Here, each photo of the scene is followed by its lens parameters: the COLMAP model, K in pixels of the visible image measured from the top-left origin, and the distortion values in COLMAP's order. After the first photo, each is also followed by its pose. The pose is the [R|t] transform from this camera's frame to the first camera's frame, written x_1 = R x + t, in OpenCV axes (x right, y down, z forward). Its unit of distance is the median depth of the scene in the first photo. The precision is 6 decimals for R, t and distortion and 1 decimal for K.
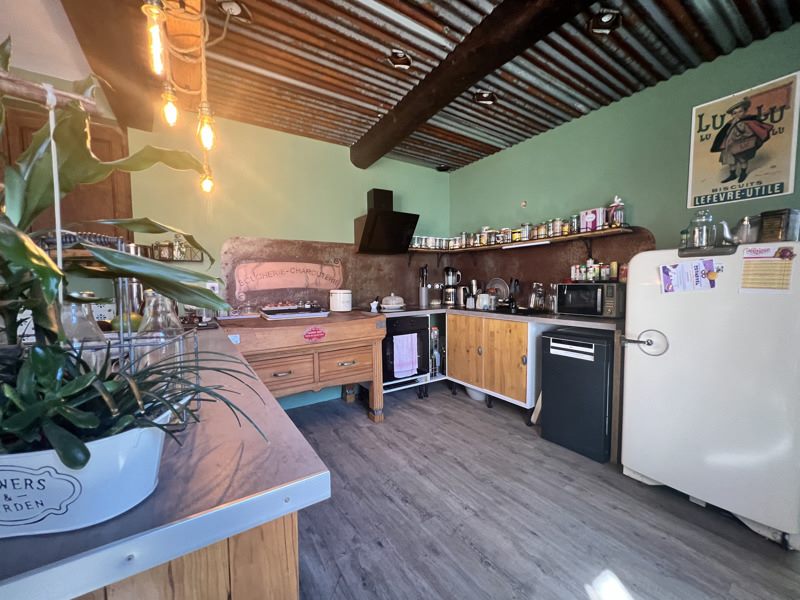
lens RADIAL K [[320.8, 0, 401.8], [0, 320.8, 300.6], [0, 0, 1]] dist [-0.001231, -0.000114]
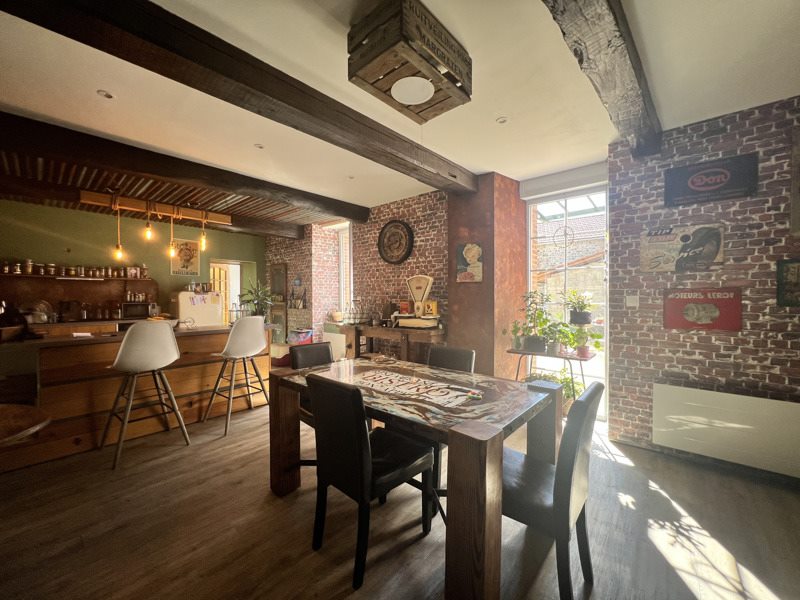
lens RADIAL K [[320.8, 0, 401.1], [0, 320.8, 299.6], [0, 0, 1]] dist [-0.001231, -0.000114]
pose [[-0.245717, -0.001120, 0.969341, -2.149023], [0.060233, 0.998049, 0.016421, -0.005150], [-0.967468, 0.062421, -0.245170, -0.191348]]
